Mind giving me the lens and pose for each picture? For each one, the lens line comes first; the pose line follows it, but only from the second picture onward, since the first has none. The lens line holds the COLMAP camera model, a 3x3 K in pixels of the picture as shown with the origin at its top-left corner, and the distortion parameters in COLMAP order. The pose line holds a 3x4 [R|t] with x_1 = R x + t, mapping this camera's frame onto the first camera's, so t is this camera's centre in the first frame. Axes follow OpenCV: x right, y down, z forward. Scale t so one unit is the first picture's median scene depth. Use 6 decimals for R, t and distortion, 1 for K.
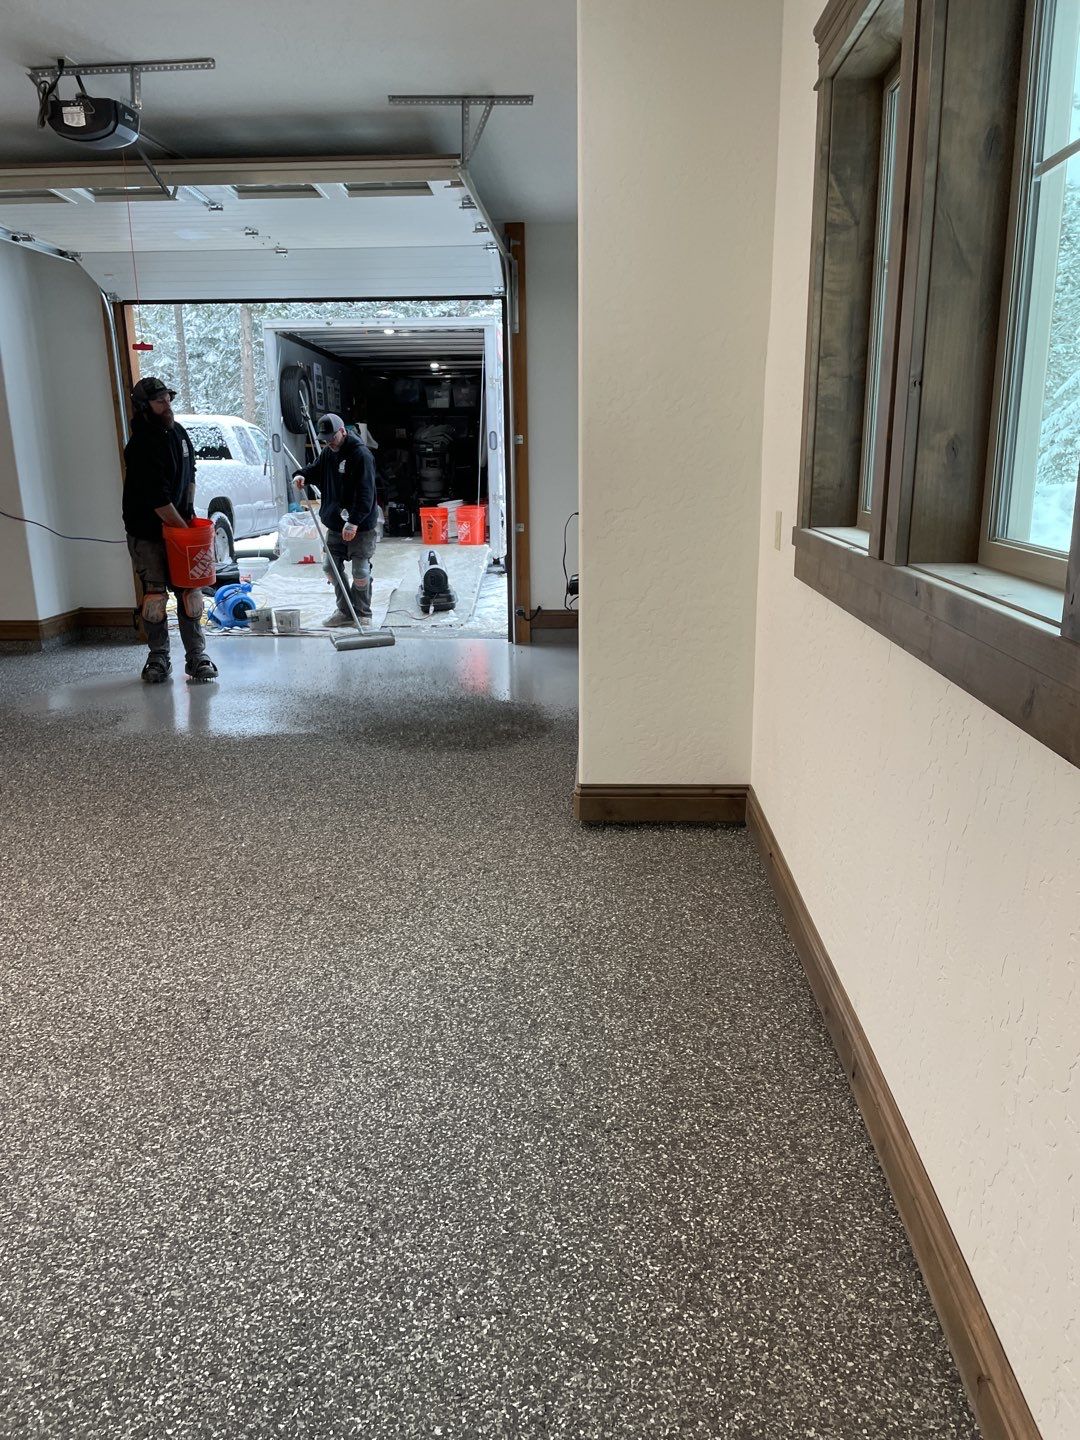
lens RADIAL K [[1121.7, 0, 540.0], [0, 1121.7, 720.0], [0, 0, 1]] dist [0.076068, -0.008155]
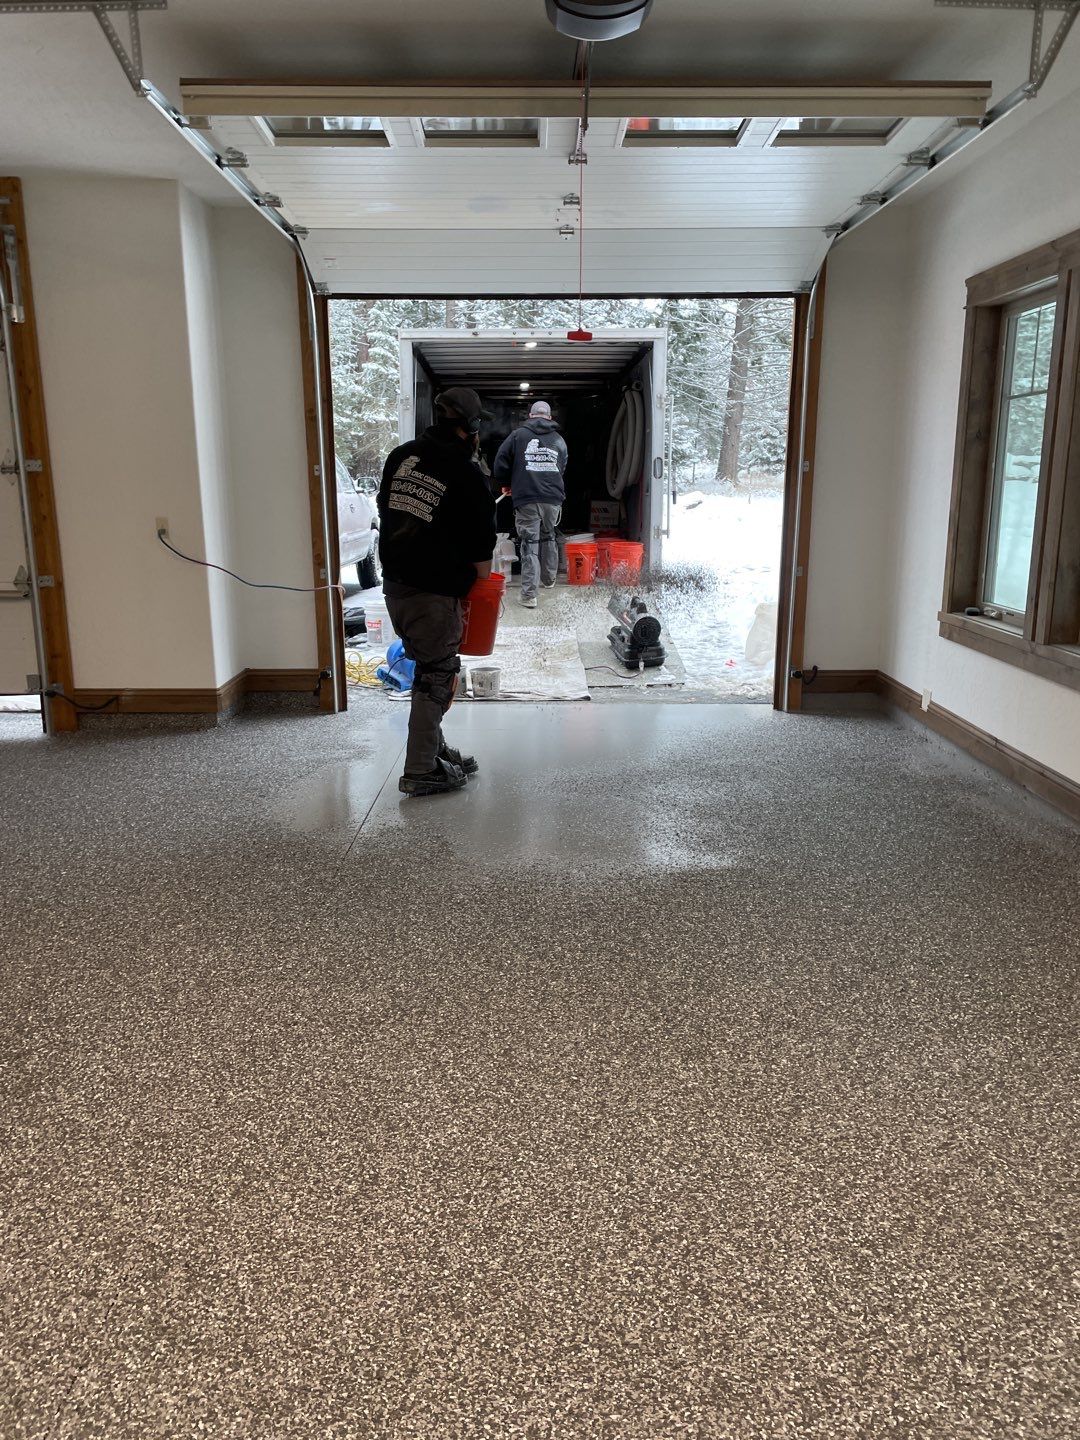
lens RADIAL K [[1083.4, 0, 540.0], [0, 1083.4, 720.0], [0, 0, 1]] dist [0.097500, -0.147687]
pose [[0.996665, -0.005753, 0.081402, -0.269859], [0.007008, 0.999861, -0.015135, -0.050993], [-0.081303, 0.015655, 0.996566, 0.213541]]
